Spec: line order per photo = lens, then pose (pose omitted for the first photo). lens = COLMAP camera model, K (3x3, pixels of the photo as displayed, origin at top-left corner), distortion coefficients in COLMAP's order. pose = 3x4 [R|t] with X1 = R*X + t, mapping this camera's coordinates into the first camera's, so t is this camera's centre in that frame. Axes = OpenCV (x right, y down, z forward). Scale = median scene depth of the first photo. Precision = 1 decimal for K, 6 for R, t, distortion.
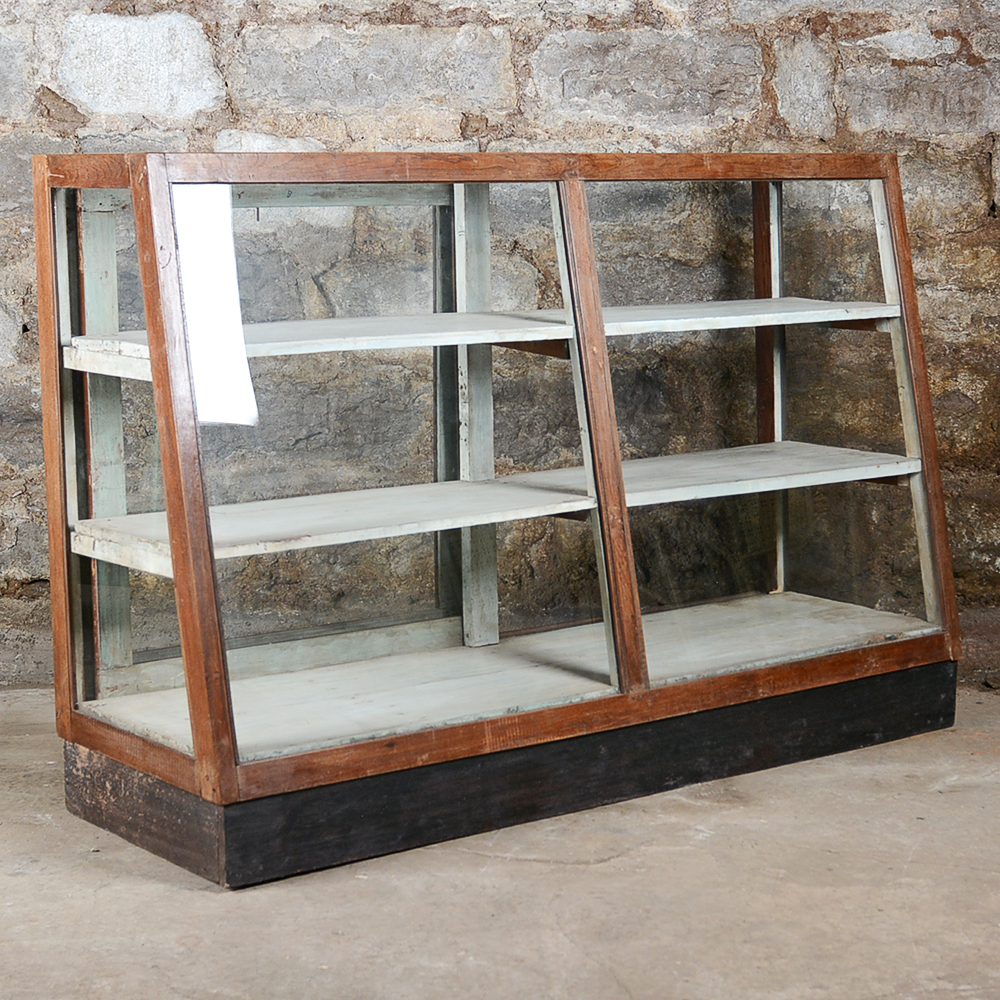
lens RADIAL K [[2304.5, 0, 530.1], [0, 2304.5, 463.2], [0, 0, 1]] dist [-0.035499, 0.000000]
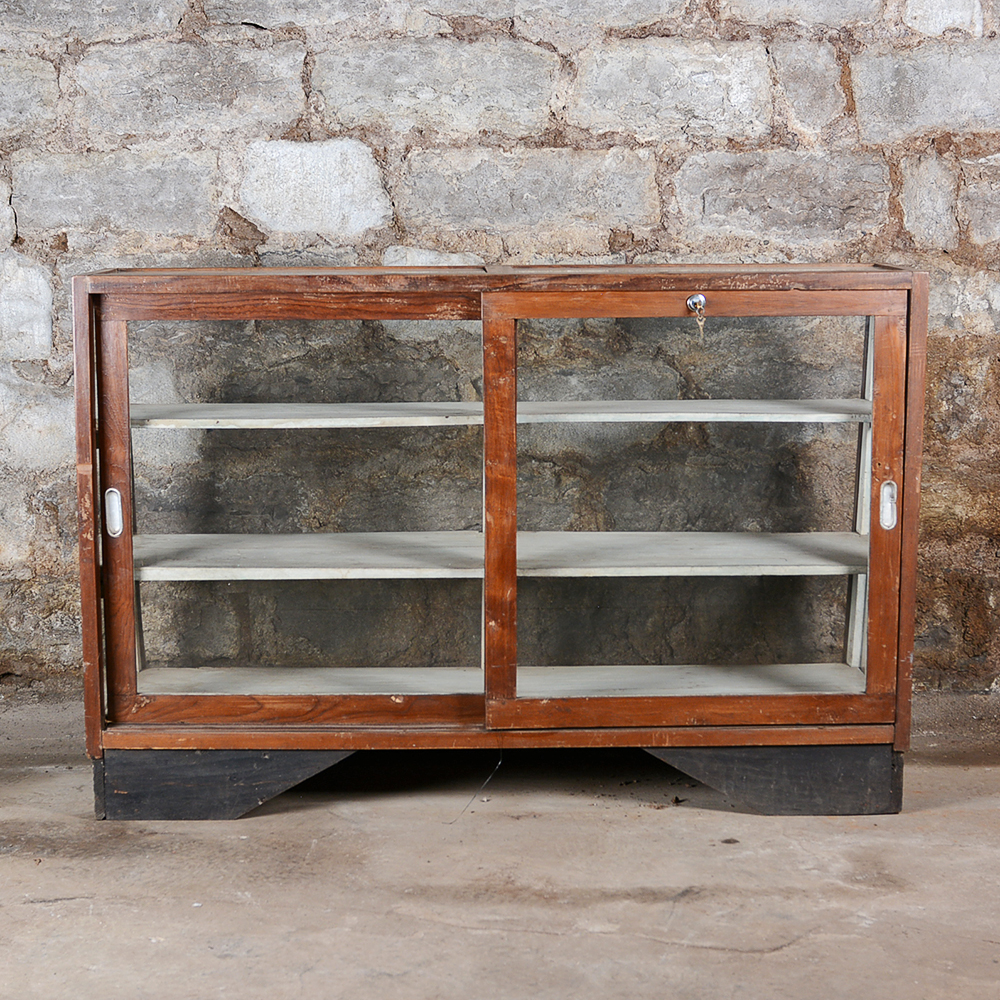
lens RADIAL K [[1994.1, 0, 462.3], [0, 1994.1, 511.4], [0, 0, 1]] dist [-0.023951, 0.000000]
pose [[0.998216, 0.001369, -0.059697, -0.042666], [-0.001121, 0.999991, 0.004190, -0.023315], [0.059702, -0.004116, 0.998208, 0.060820]]
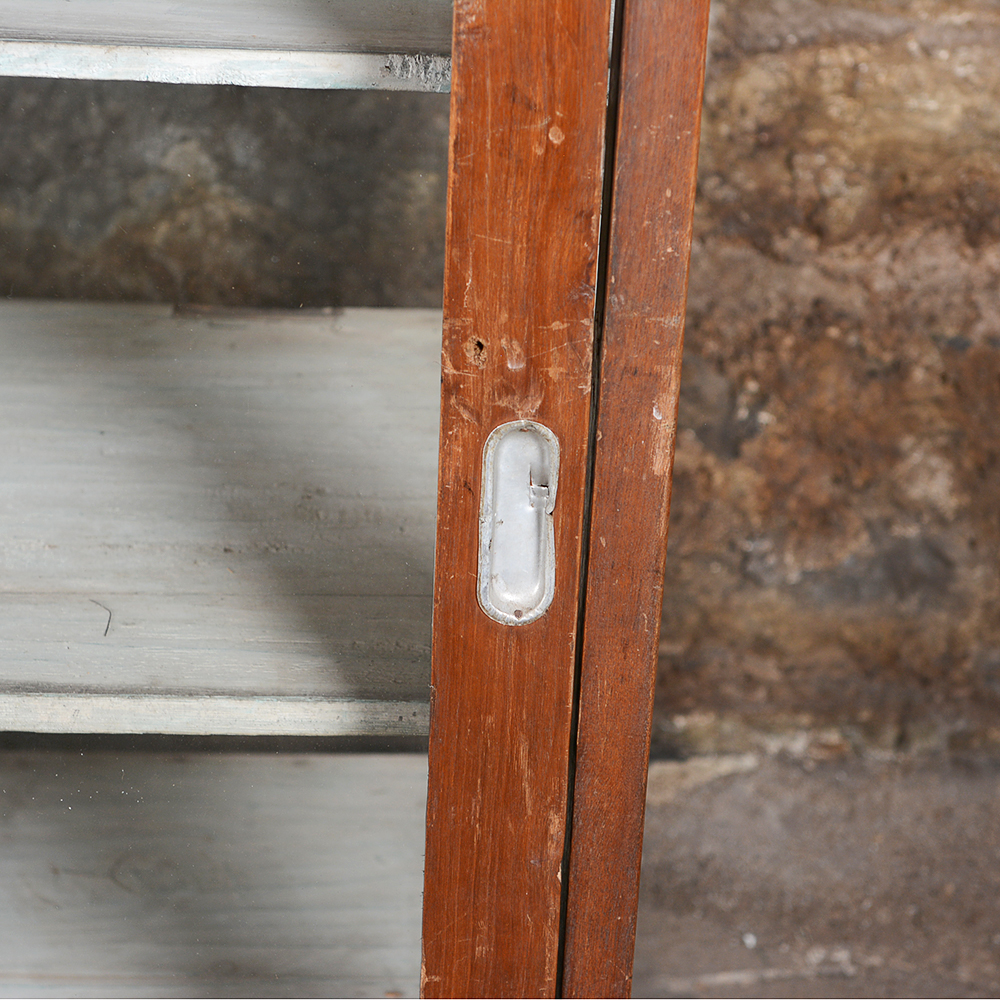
lens RADIAL K [[4255.7, 0, 500.1], [0, 4255.7, 500.1], [0, 0, 1]] dist [0.209607, 0.000000]
pose [[0.998834, 0.047370, -0.009335, 0.082778], [-0.041208, 0.937170, 0.346431, -0.150335], [0.025159, -0.345642, 0.938029, 0.534001]]
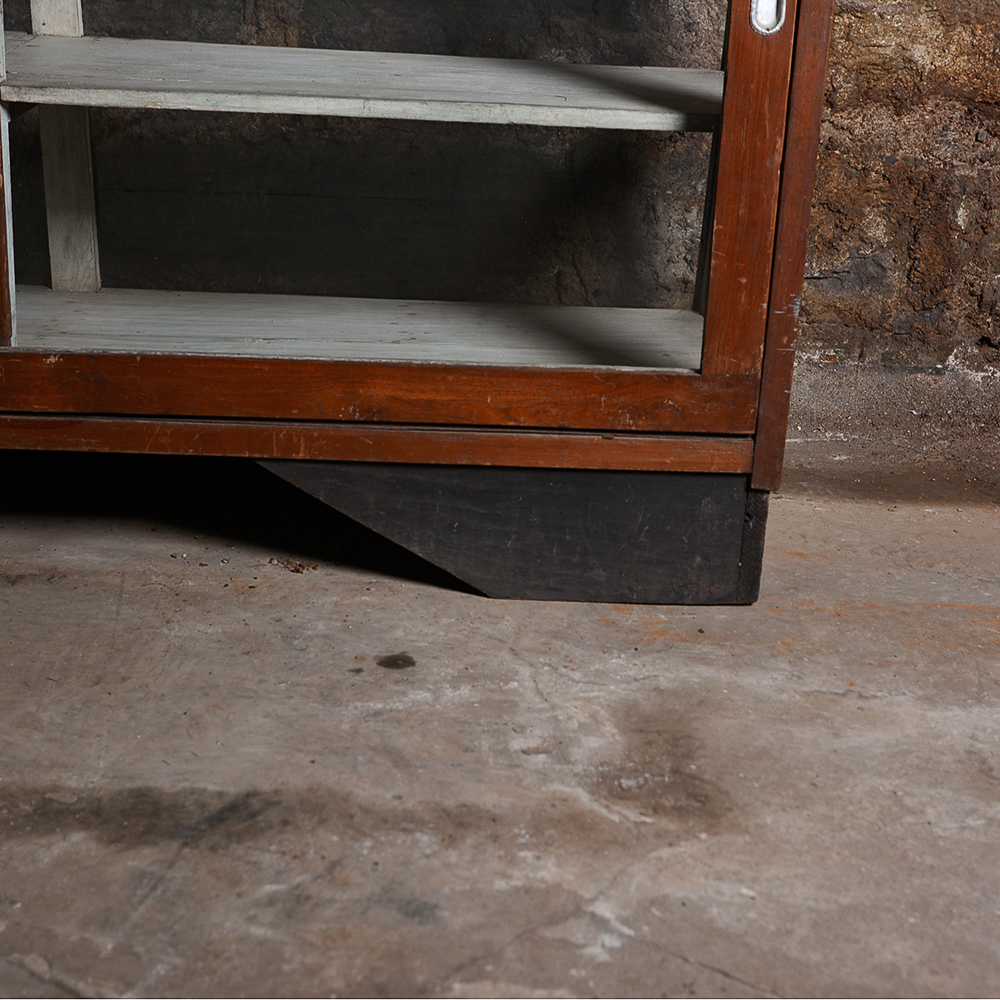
lens RADIAL K [[1745.6, 0, 512.0], [0, 1745.6, 477.5], [0, 0, 1]] dist [-0.025470, 0.000000]
pose [[0.997772, 0.057829, -0.033265, 0.048450], [-0.050759, 0.981618, 0.183985, 0.011668], [0.043293, -0.181887, 0.982366, 0.529713]]
